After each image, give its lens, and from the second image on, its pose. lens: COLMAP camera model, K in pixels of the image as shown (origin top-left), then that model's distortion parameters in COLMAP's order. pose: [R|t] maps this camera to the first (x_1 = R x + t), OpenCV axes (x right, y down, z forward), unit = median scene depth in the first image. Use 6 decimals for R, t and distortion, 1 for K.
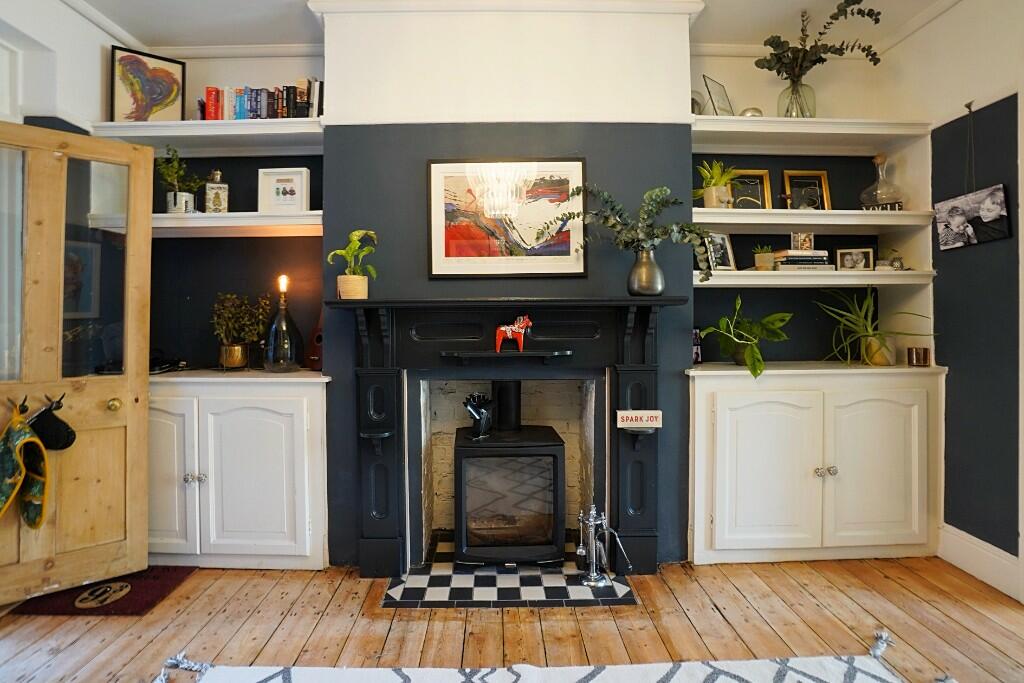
lens RADIAL K [[469.8, 0, 497.9], [0, 469.8, 312.9], [0, 0, 1]] dist [-0.064035, 0.023197]
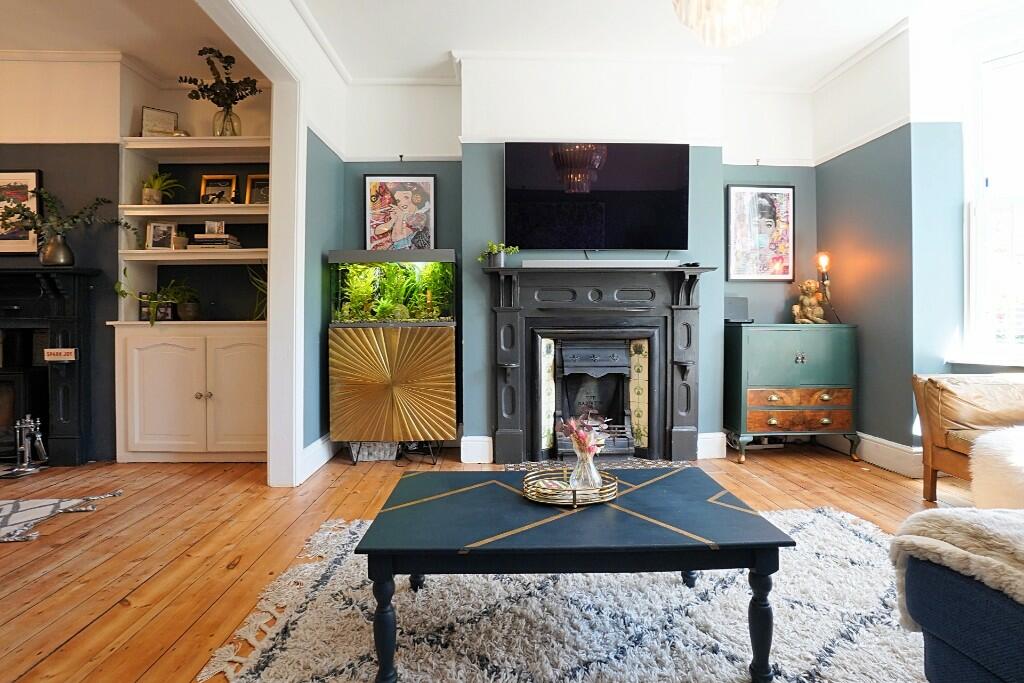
lens RADIAL K [[469.8, 0, 497.9], [0, 469.8, 312.9], [0, 0, 1]] dist [-0.064035, 0.023197]
pose [[0.999693, 0.001405, 0.024735, 1.585234], [-0.001496, 0.999992, 0.003625, 0.094584], [-0.024729, -0.003661, 0.999687, -0.401589]]
